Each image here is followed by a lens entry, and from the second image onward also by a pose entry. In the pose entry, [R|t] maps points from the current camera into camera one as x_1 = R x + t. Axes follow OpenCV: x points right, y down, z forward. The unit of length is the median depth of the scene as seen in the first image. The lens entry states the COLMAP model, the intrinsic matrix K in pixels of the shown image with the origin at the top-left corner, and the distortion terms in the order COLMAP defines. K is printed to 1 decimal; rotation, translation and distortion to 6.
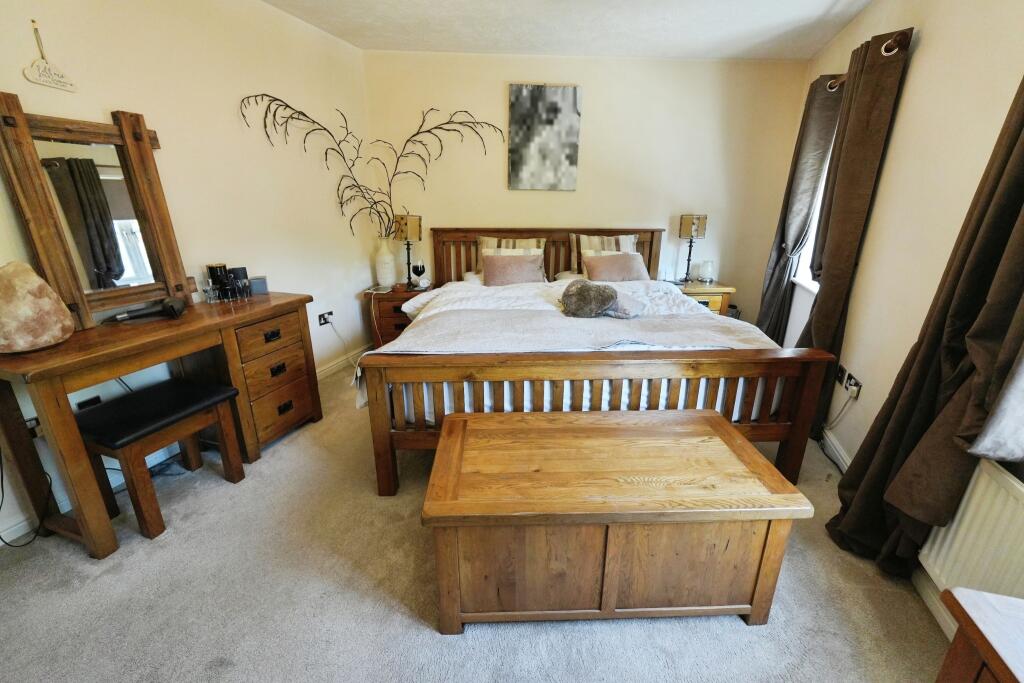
lens RADIAL K [[435.6, 0, 516.3], [0, 435.6, 339.4], [0, 0, 1]] dist [0.000186, -0.000086]
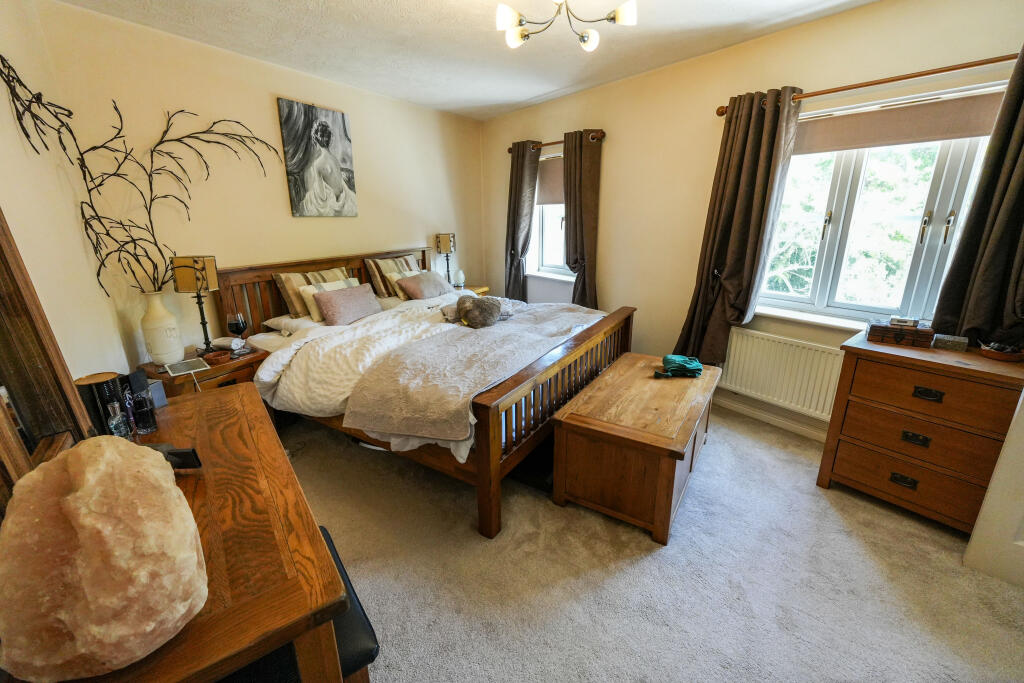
lens RADIAL K [[435.6, 0, 516.3], [0, 435.6, 339.4], [0, 0, 1]] dist [0.000186, -0.000086]
pose [[0.550048, -0.247997, 0.797461, -0.549287], [0.268909, 0.956630, 0.112015, -0.092238], [-0.790655, 0.152831, 0.592881, 0.180778]]
